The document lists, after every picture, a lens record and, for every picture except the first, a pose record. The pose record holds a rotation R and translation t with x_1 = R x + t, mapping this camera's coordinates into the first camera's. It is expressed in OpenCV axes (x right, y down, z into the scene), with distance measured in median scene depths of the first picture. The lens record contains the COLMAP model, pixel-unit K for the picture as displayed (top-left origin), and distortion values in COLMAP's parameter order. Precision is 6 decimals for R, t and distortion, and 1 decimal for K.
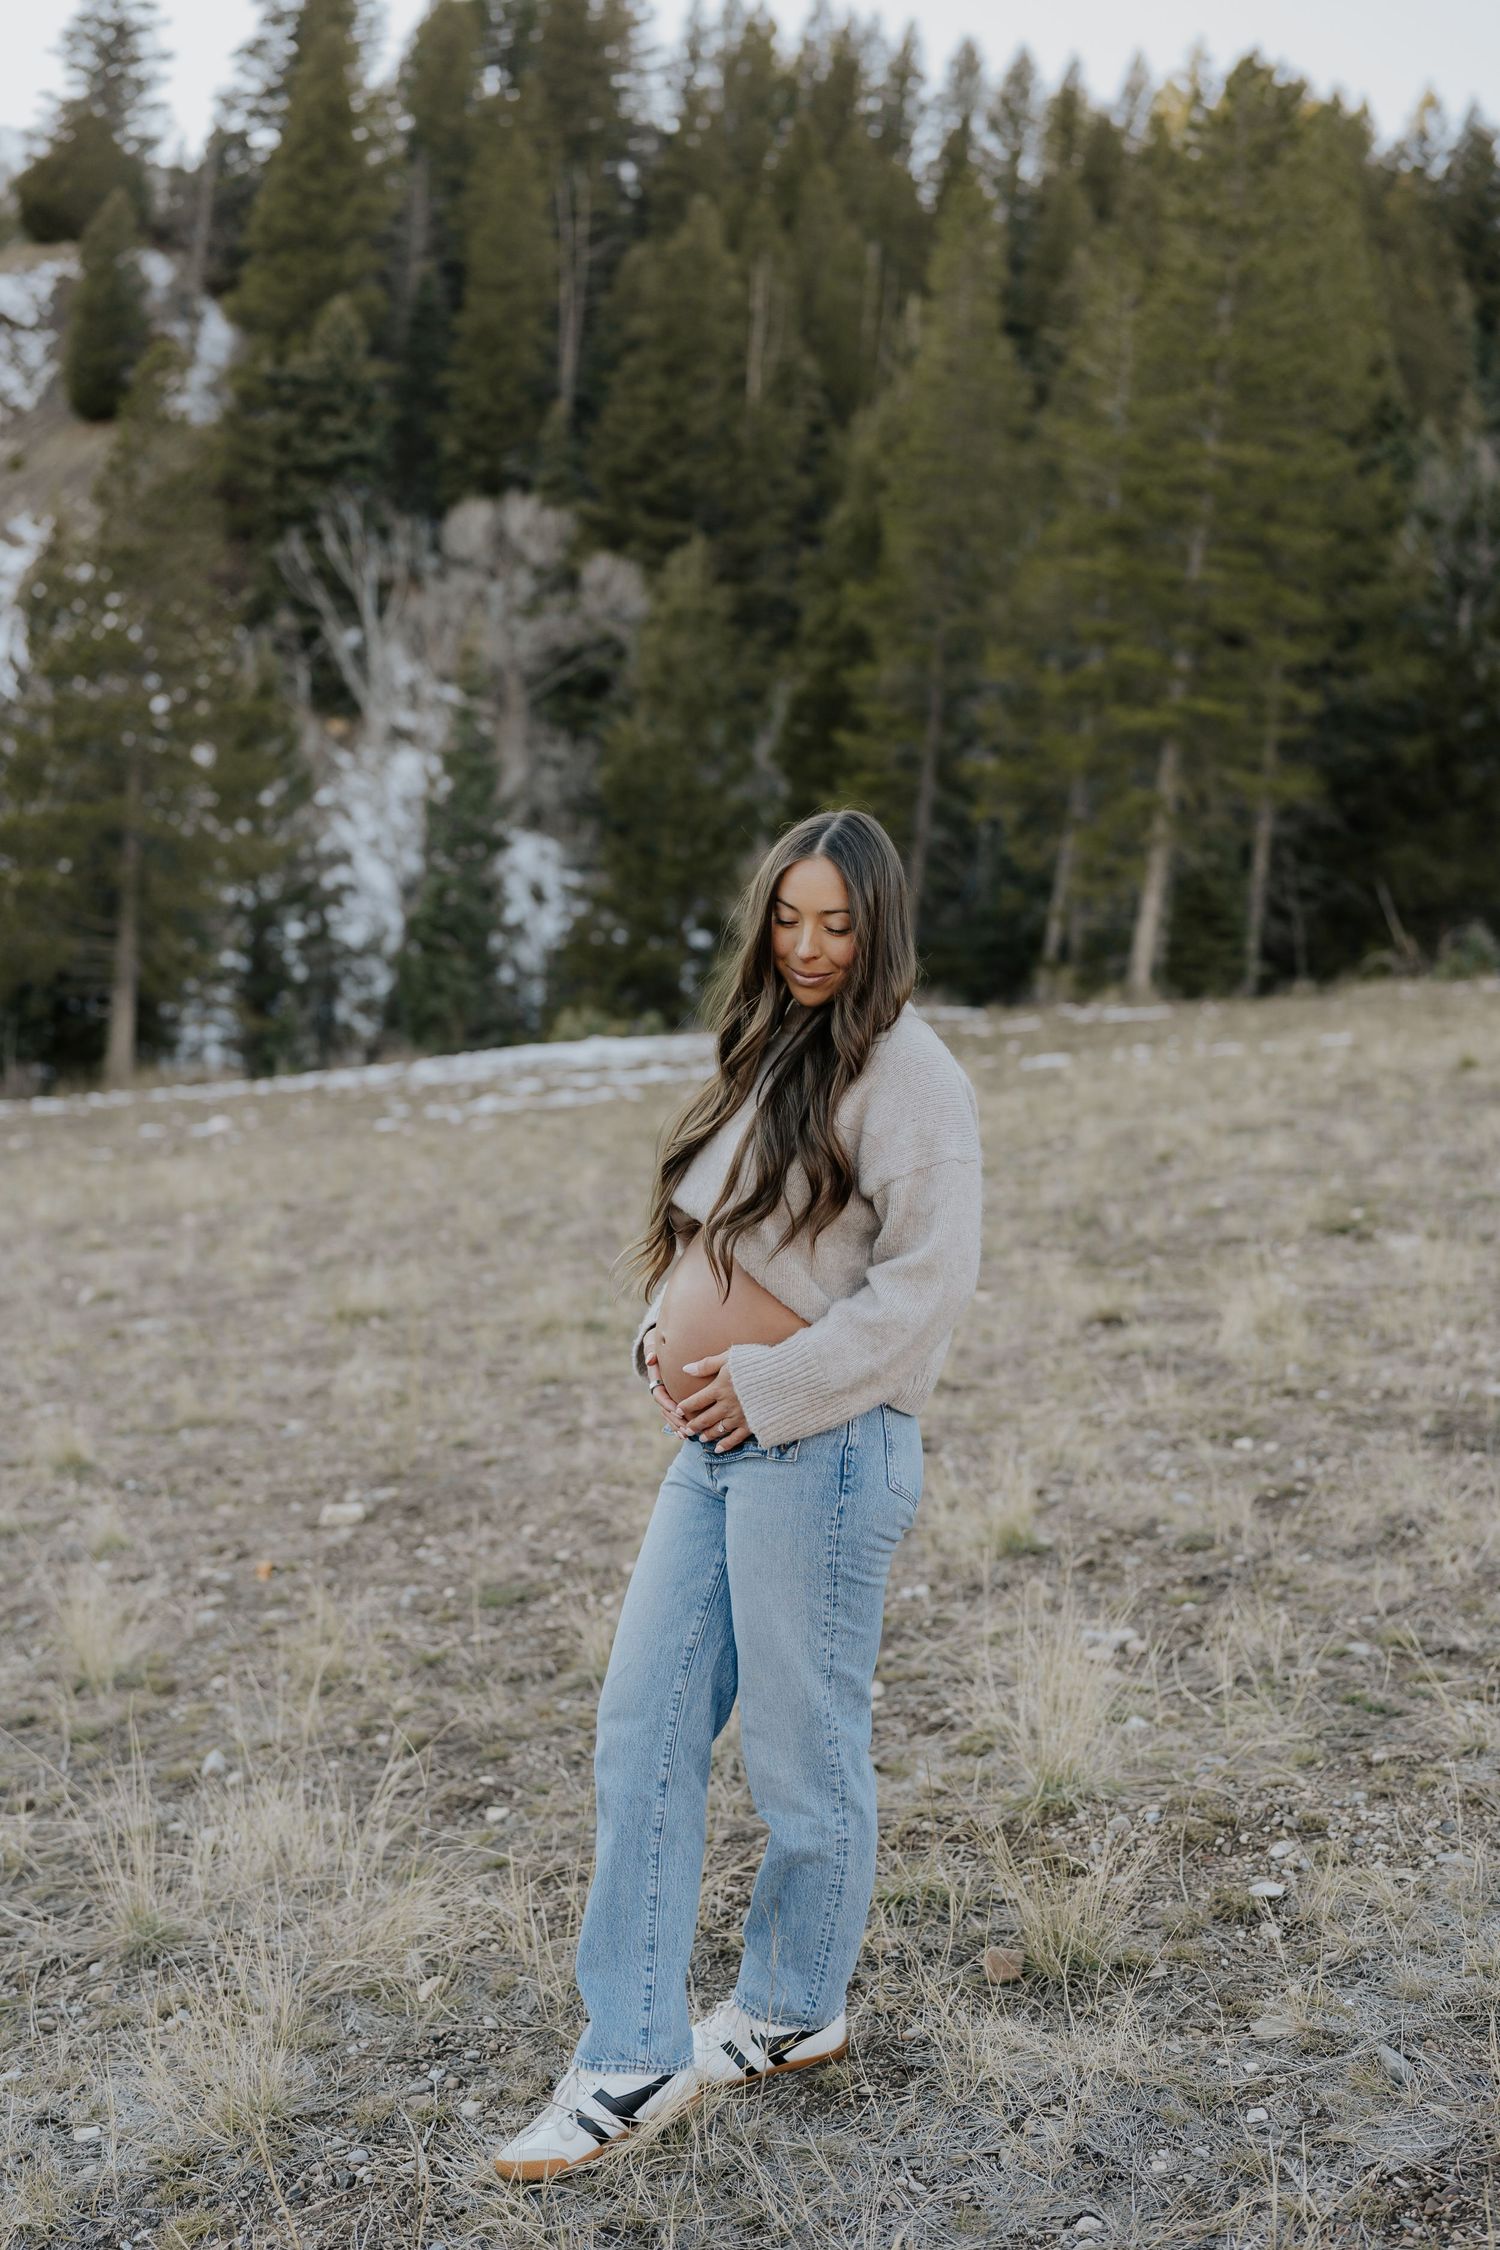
lens RADIAL K [[2164.3, 0, 750.0], [0, 2164.3, 1125.0], [0, 0, 1]] dist [0.117307, -0.218606]
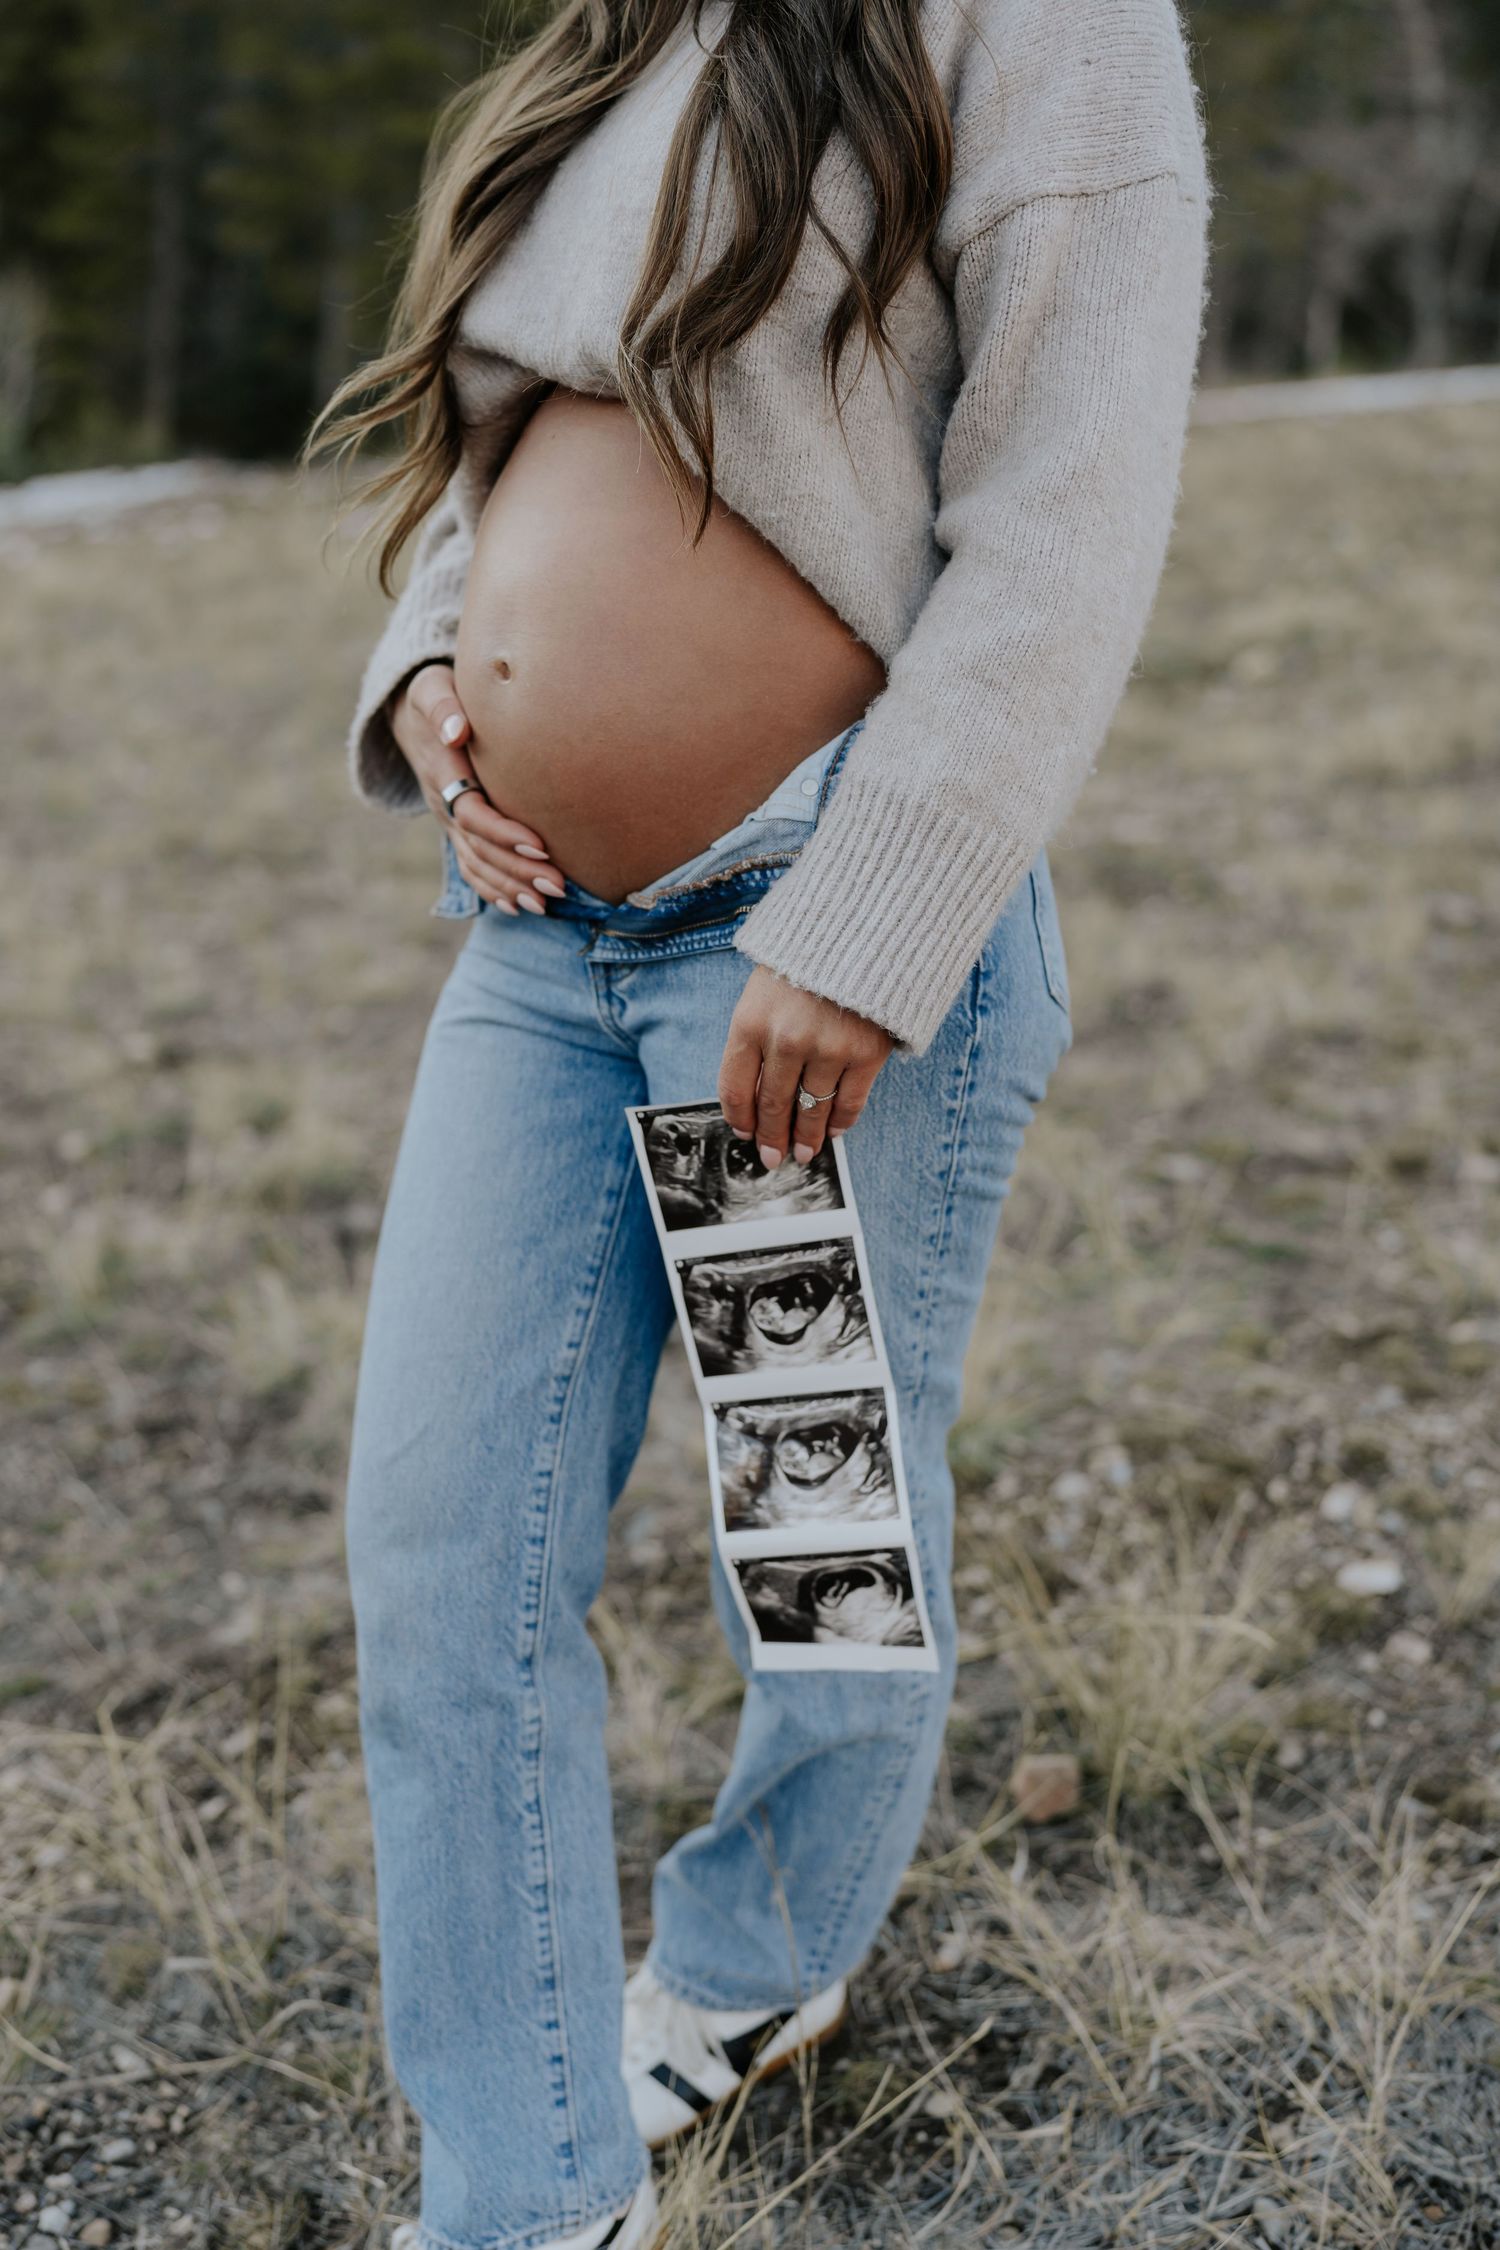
lens RADIAL K [[2164.3, 0, 750.0], [0, 2164.3, 1125.0], [0, 0, 1]] dist [0.117307, -0.218606]
pose [[0.947014, -0.113962, 0.300296, -0.119542], [0.041631, 0.970604, 0.237055, 0.081286], [-0.318483, -0.211993, 0.923919, 0.560583]]
